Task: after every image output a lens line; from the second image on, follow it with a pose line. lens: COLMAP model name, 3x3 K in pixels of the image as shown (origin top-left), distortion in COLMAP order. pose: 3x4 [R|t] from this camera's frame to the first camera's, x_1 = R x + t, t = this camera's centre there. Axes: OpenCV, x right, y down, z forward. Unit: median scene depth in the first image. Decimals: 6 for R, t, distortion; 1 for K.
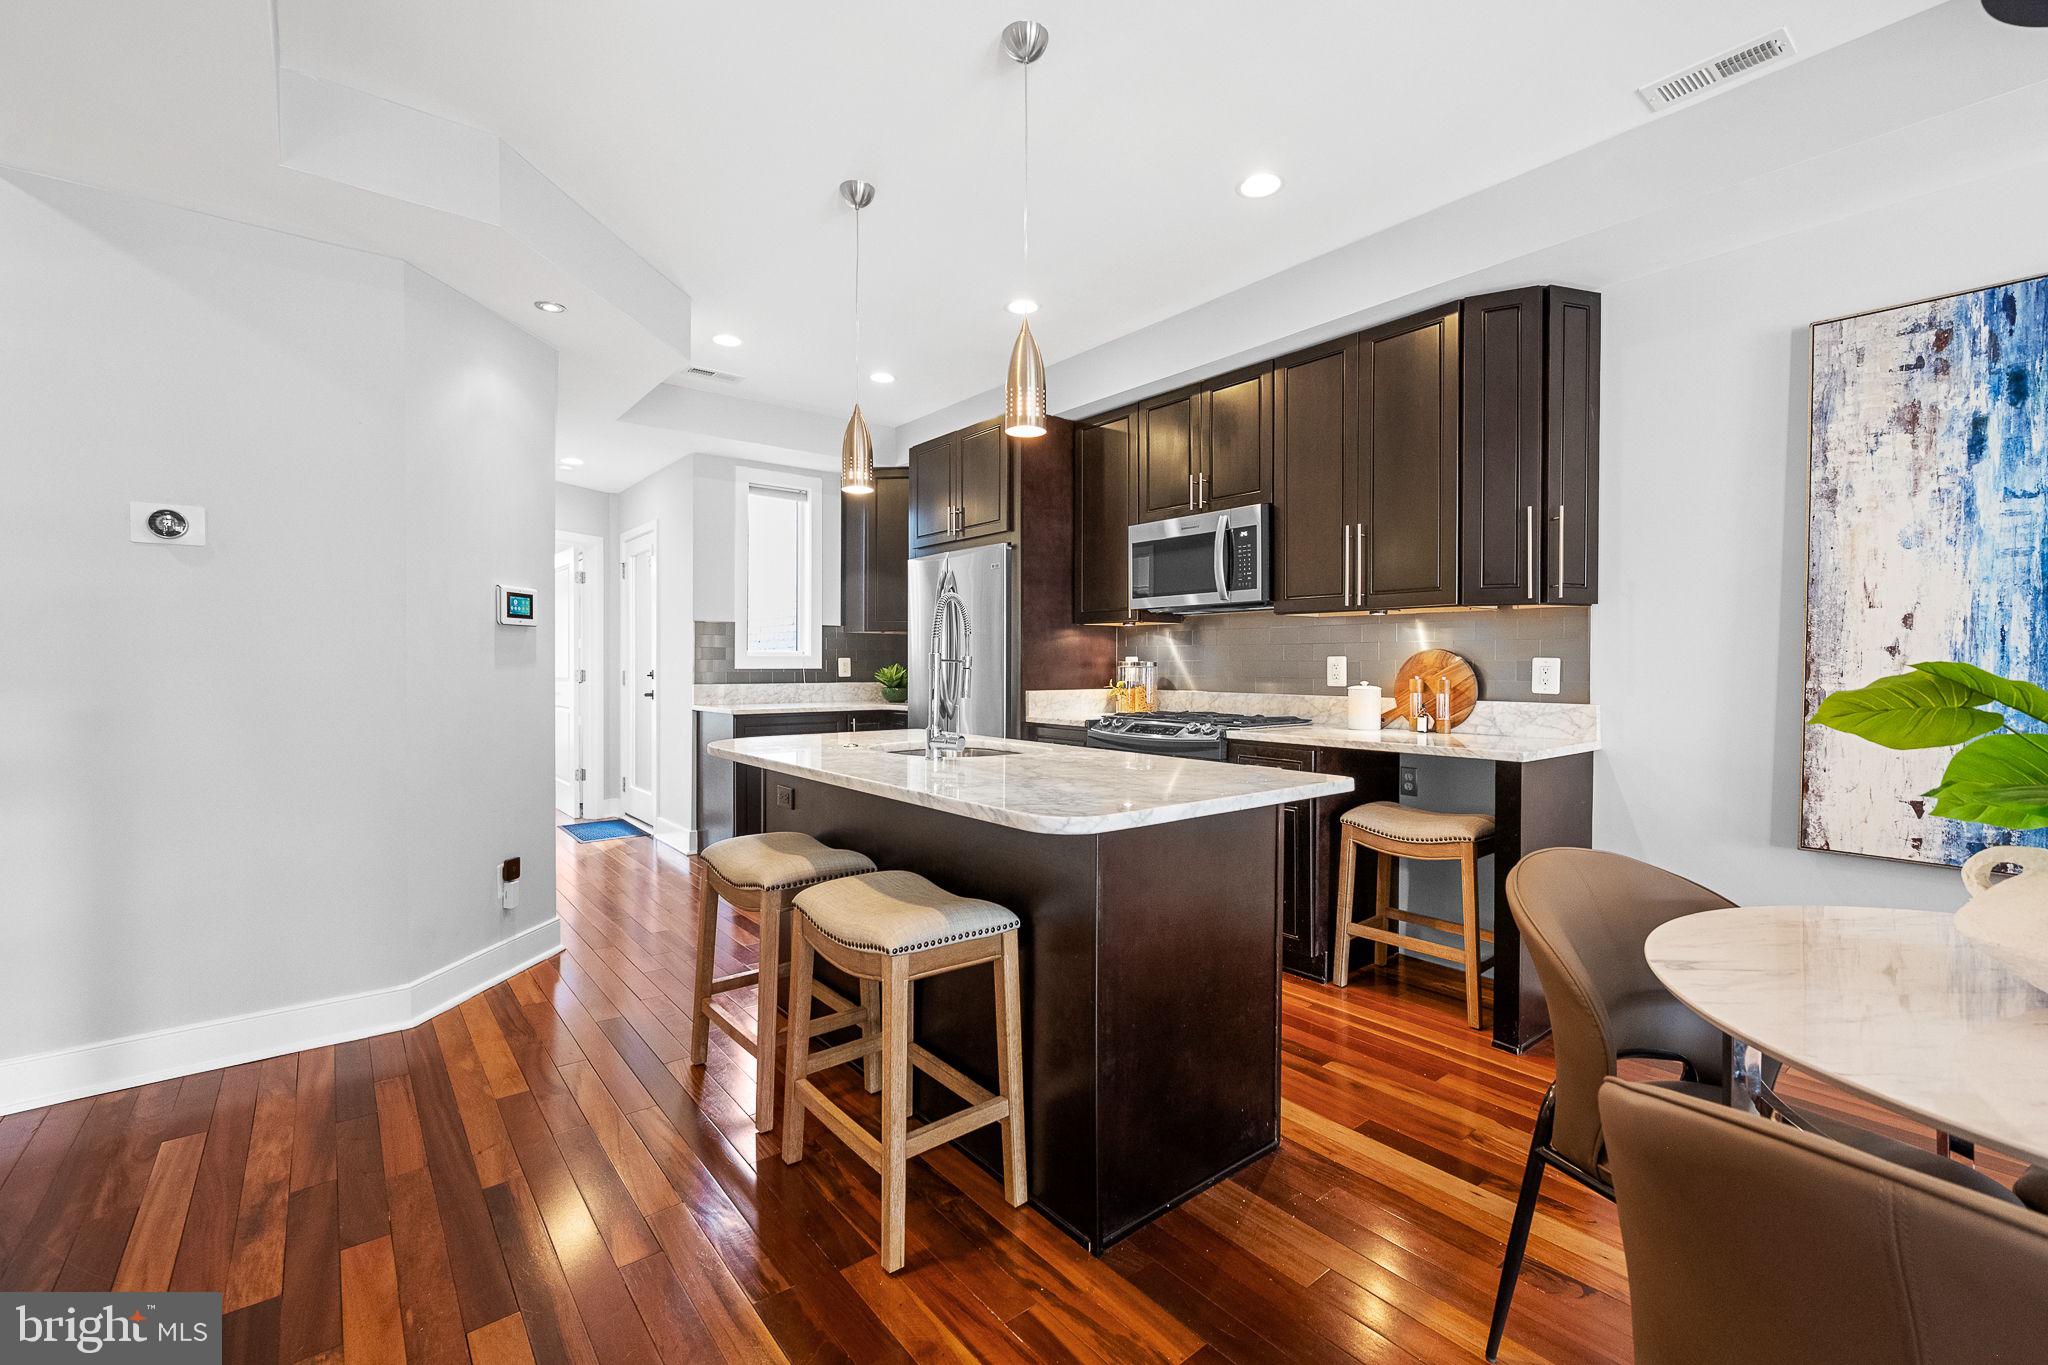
lens RADIAL K [[871.1, 0, 1030.1], [0, 871.1, 671.1], [0, 0, 1]] dist [0.001049, 0.000145]
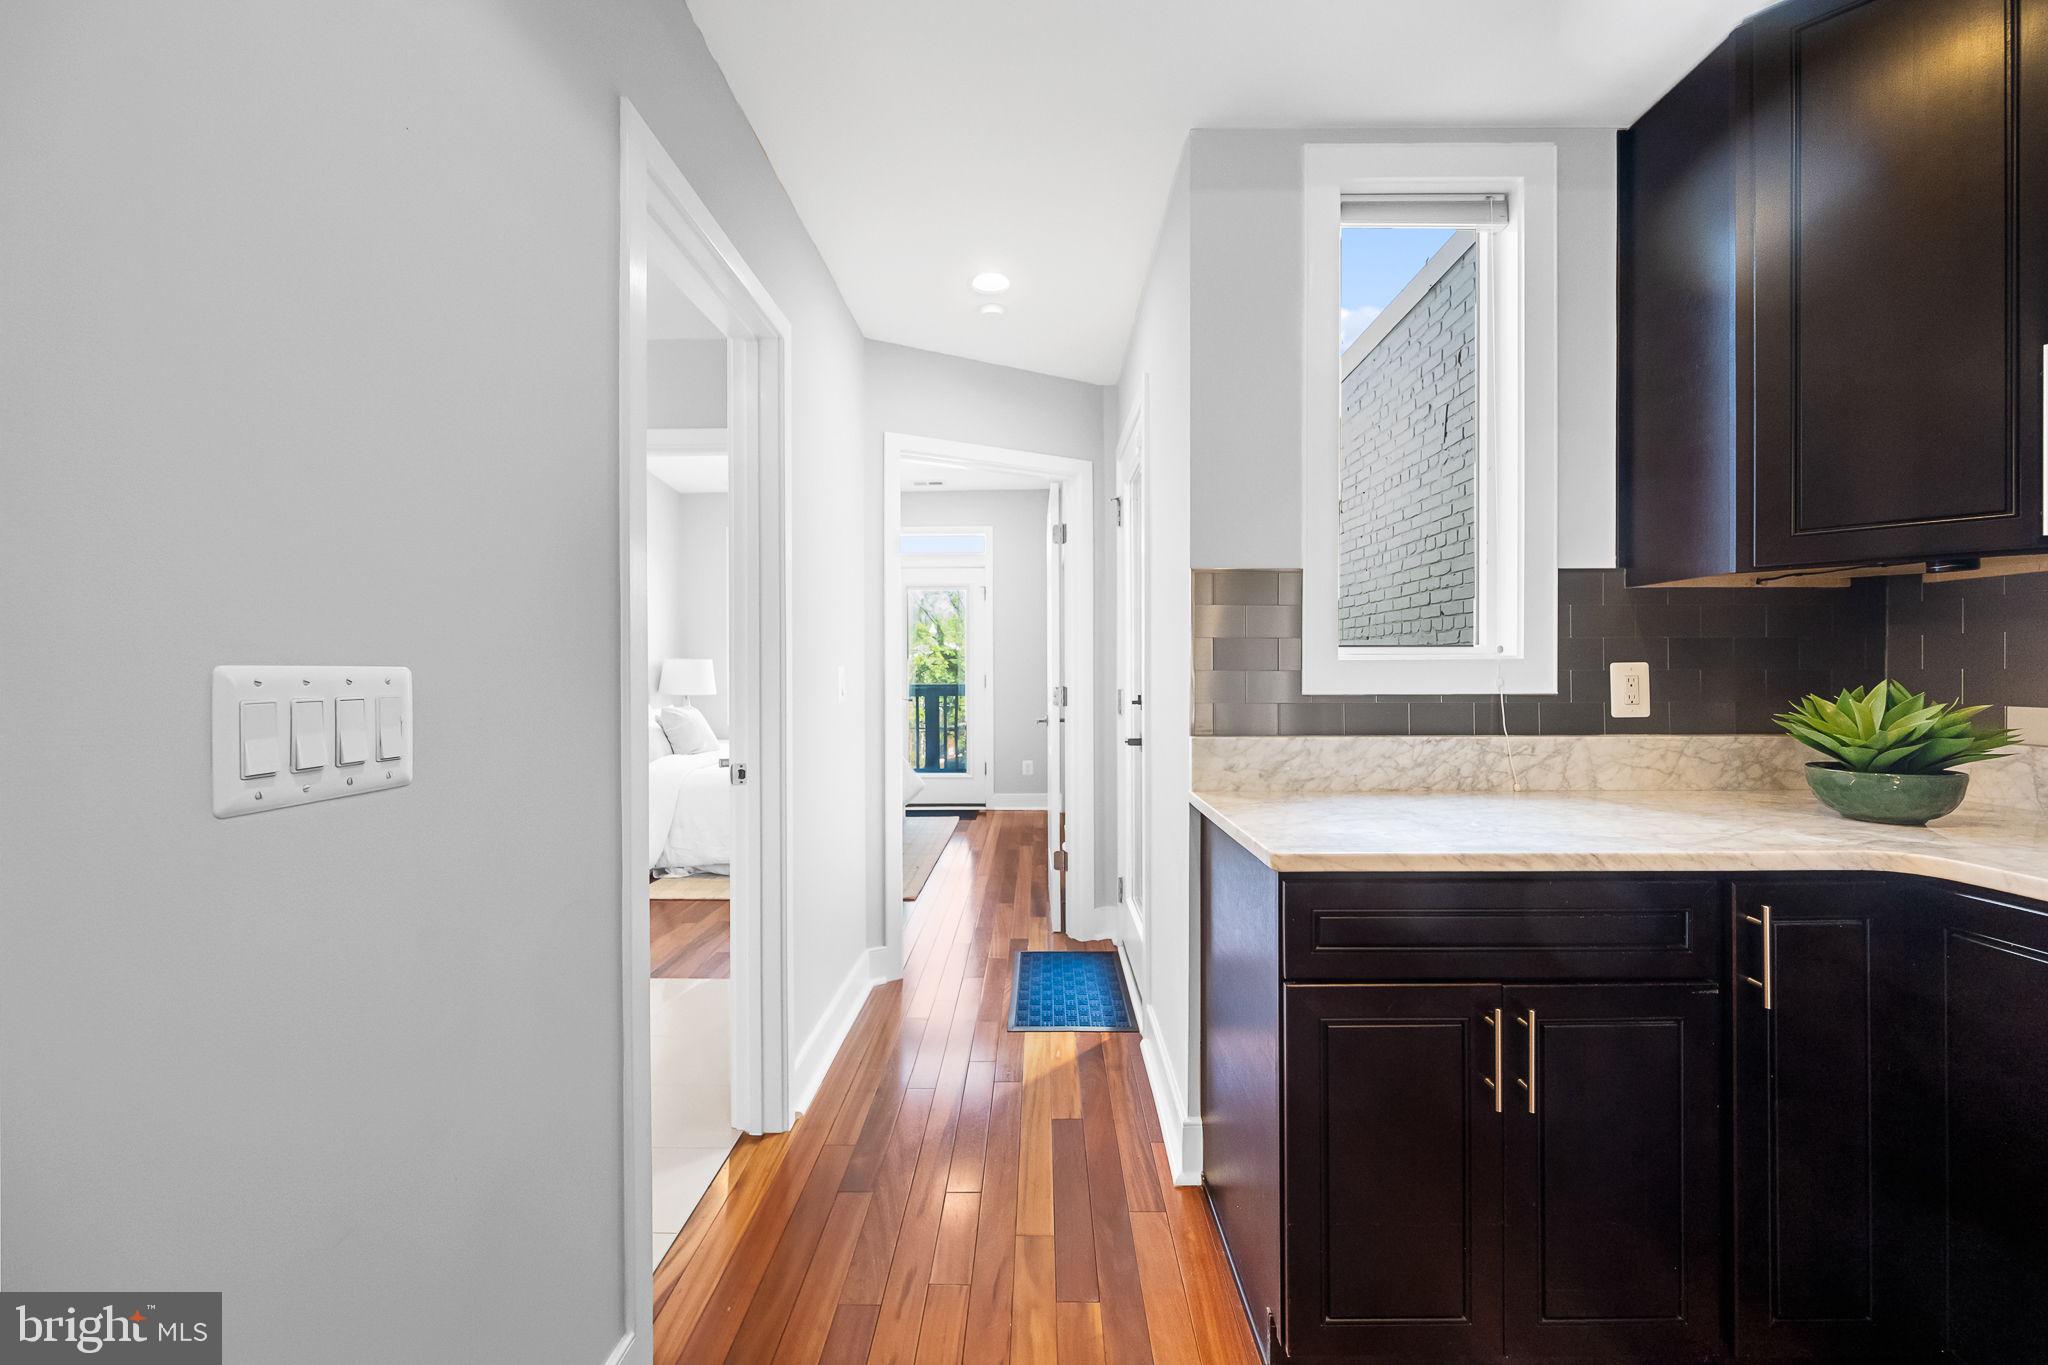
lens RADIAL K [[812.0, 0, 1032.7], [0, 812.0, 678.4], [0, 0, 1]] dist [-0.000089, -0.000039]
pose [[0.771081, 0.003936, -0.636725, -0.197817], [0.004366, 0.999925, 0.011468, -0.013687], [0.636722, -0.011622, 0.771006, 0.631760]]
